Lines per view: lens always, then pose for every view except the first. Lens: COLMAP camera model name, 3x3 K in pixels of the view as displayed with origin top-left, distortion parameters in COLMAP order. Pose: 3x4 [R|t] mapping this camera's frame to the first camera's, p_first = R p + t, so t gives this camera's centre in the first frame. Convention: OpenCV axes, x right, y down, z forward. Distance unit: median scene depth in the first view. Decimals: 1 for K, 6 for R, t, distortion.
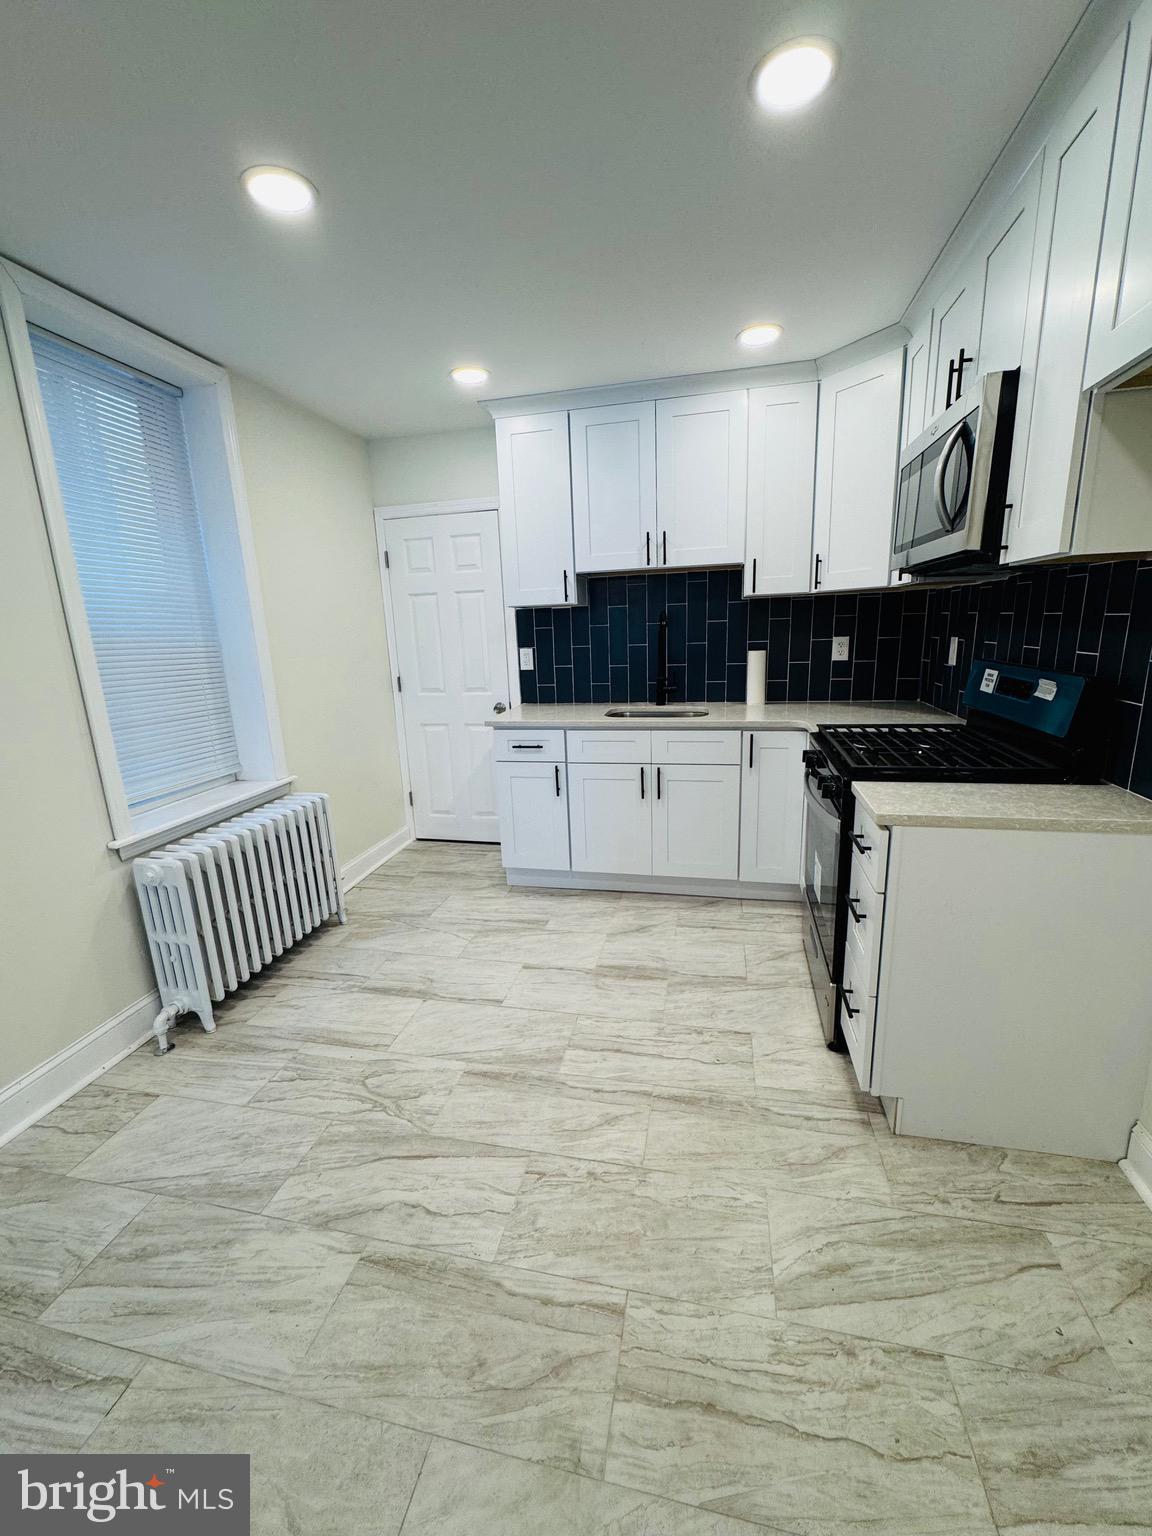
lens RADIAL K [[613.1, 0, 576.0], [0, 613.1, 768.0], [0, 0, 1]] dist [-0.003214, 0.000301]
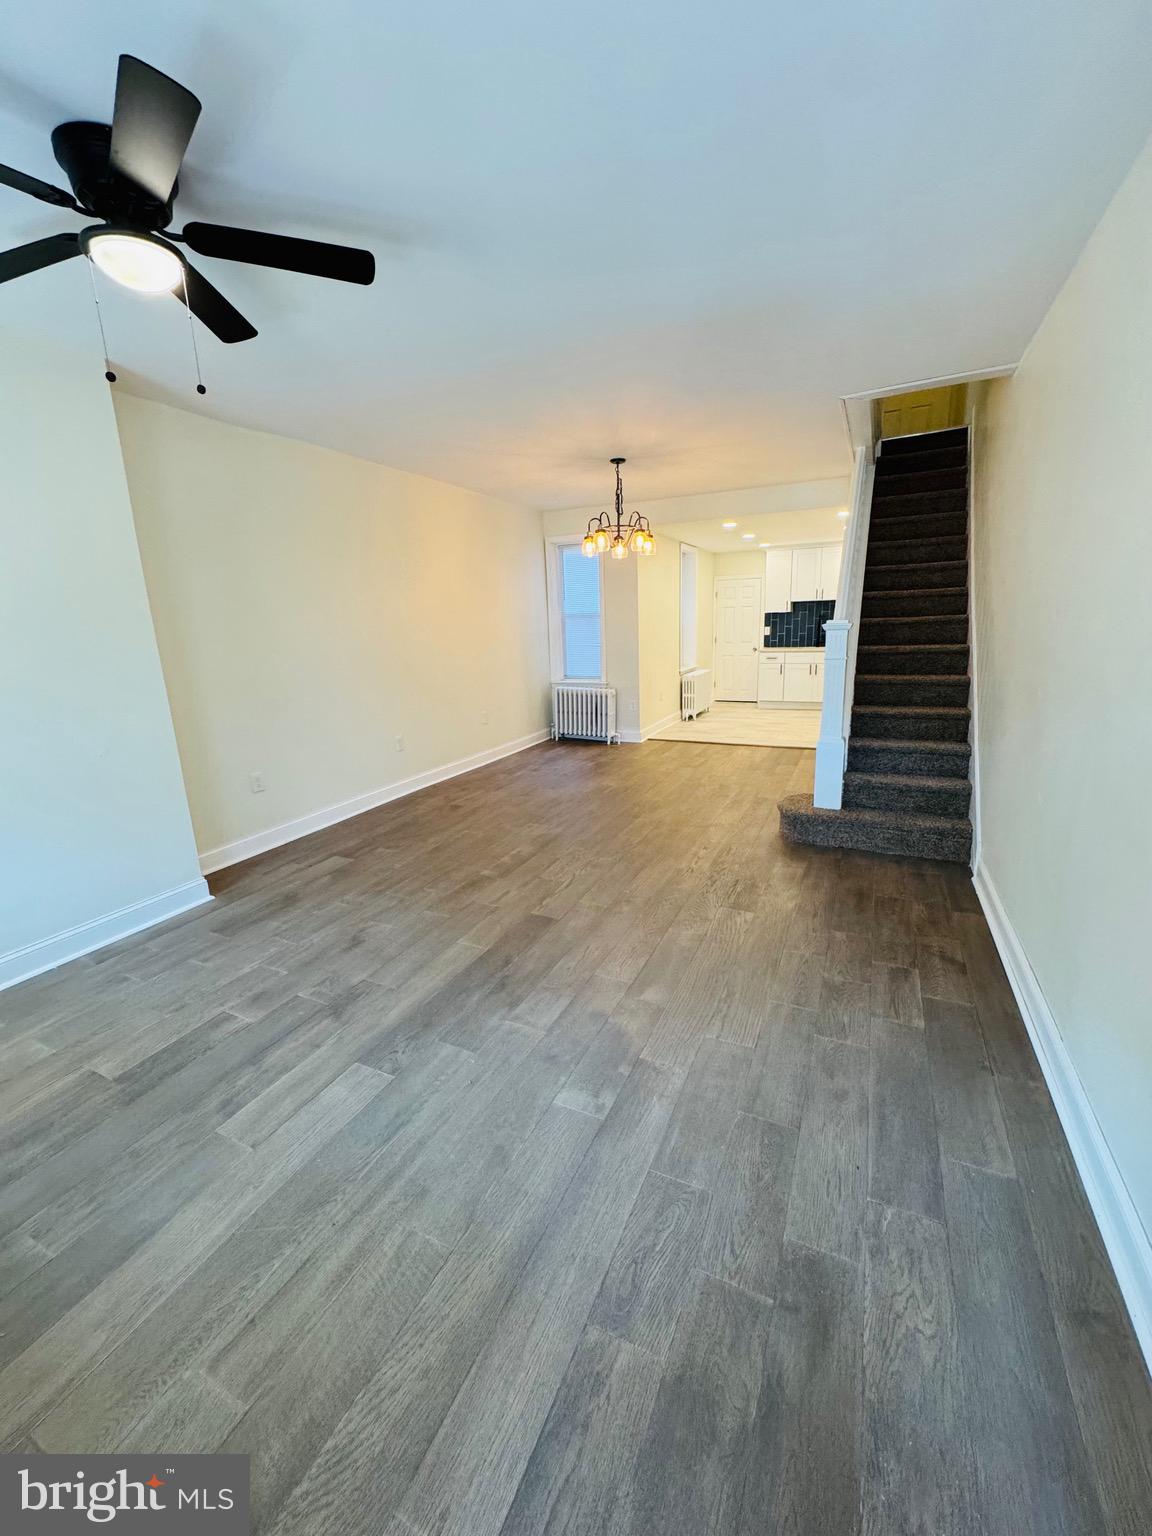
lens RADIAL K [[613.1, 0, 576.0], [0, 613.1, 768.0], [0, 0, 1]] dist [-0.003214, 0.000301]
pose [[0.974589, 0.056224, -0.216832, -0.487842], [-0.053241, 0.998390, 0.019580, 0.734443], [0.217583, -0.007538, 0.976013, -3.221108]]
